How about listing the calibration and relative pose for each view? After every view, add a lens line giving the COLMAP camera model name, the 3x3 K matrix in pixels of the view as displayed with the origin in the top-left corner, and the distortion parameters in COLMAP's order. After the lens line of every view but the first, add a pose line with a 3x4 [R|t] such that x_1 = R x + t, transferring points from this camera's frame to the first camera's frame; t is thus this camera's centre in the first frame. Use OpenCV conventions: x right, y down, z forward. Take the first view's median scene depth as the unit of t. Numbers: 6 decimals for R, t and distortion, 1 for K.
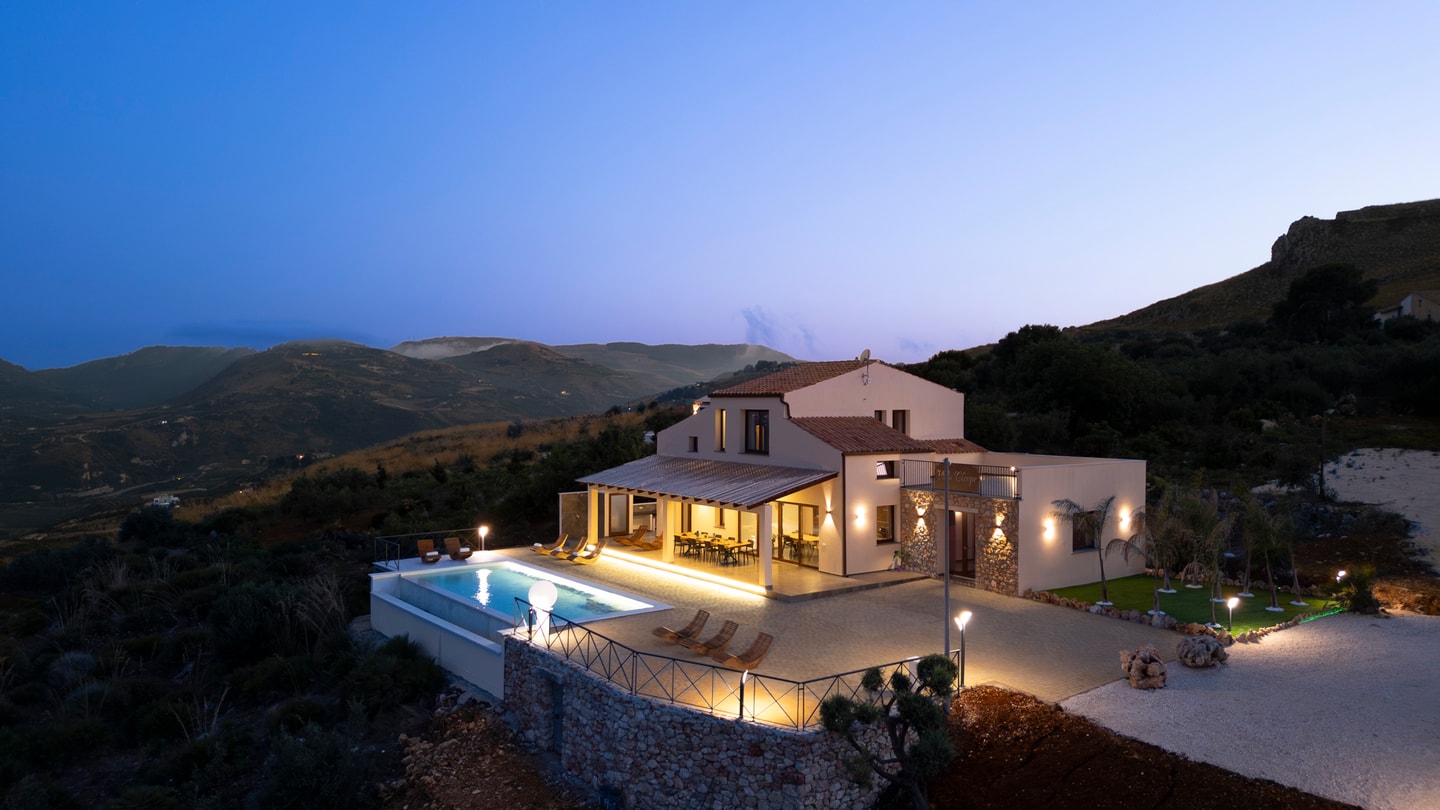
lens RADIAL K [[965.0, 0, 716.5], [0, 965.0, 402.4], [0, 0, 1]] dist [-0.004503, -0.000266]
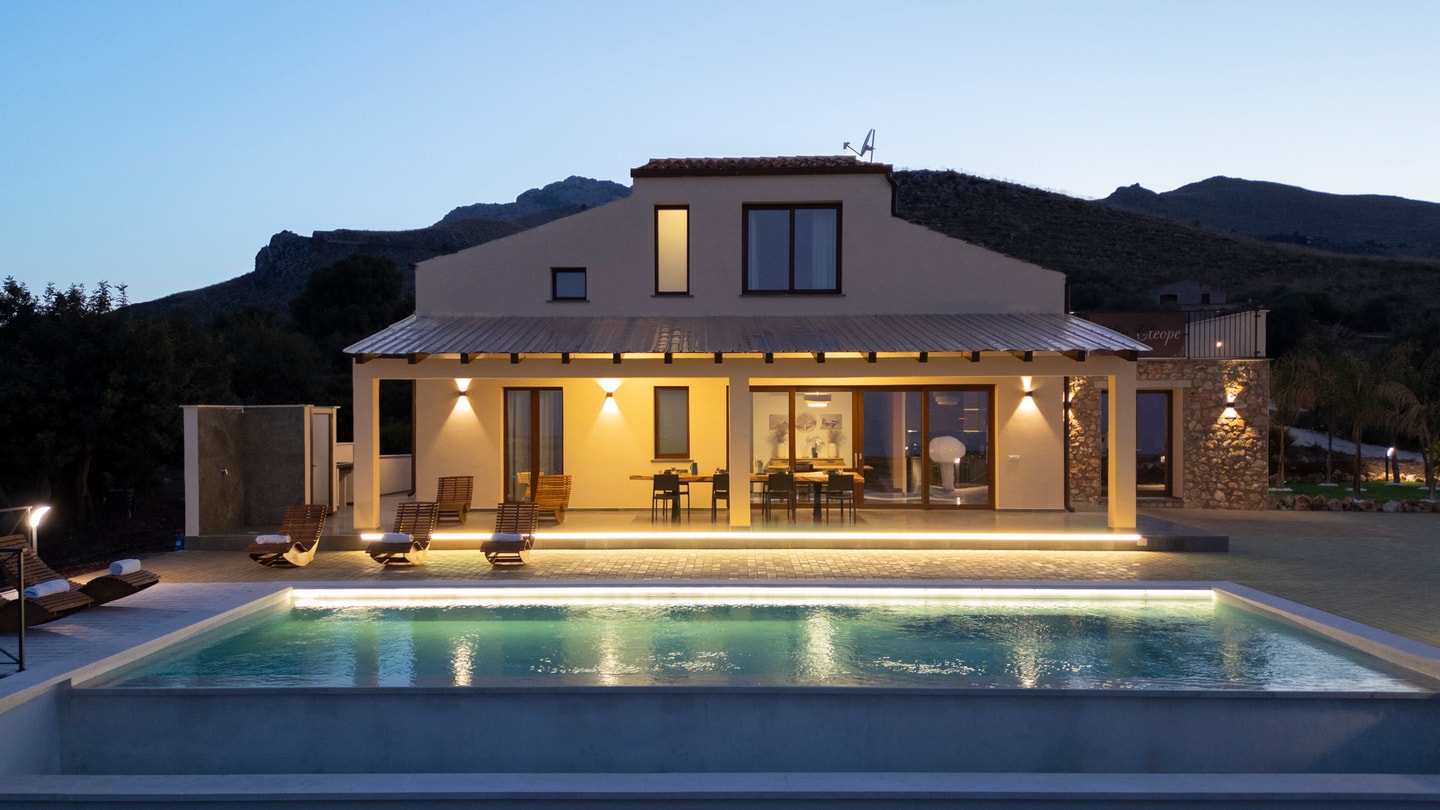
lens RADIAL K [[1055.4, 0, 677.6], [0, 1055.4, 426.6], [0, 0, 1]] dist [0.049949, -0.033410]
pose [[0.614181, -0.003861, 0.789155, -0.469722], [-0.001434, 0.999981, 0.006008, 0.136415], [-0.789164, -0.004822, 0.614164, 0.835654]]
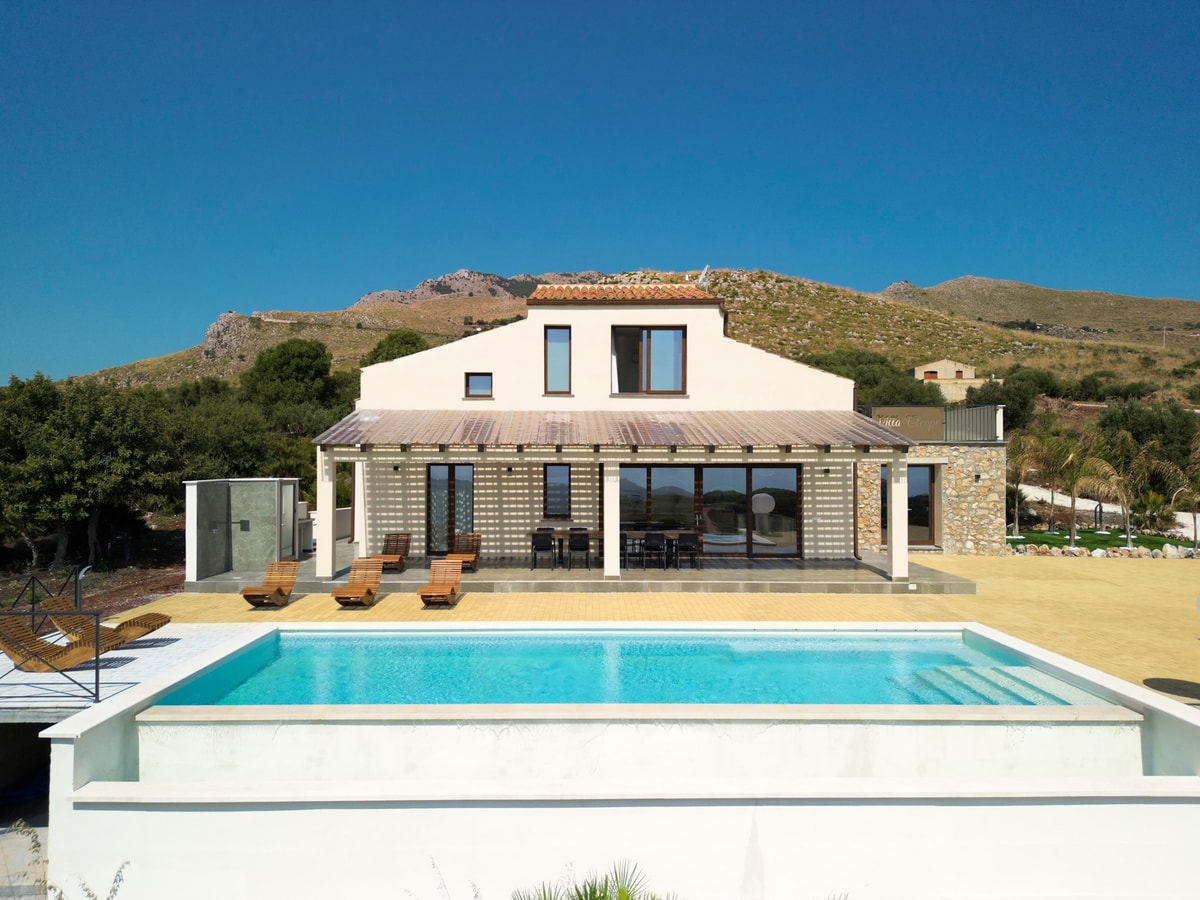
lens RADIAL K [[841.9, 0, 566.0], [0, 841.9, 452.6], [0, 0, 1]] dist [0.031167, -0.008102]
pose [[0.594500, 0.014891, 0.803957, -0.497773], [-0.004727, 0.999876, -0.015024, 0.118552], [-0.804081, 0.005131, 0.594497, 0.829078]]
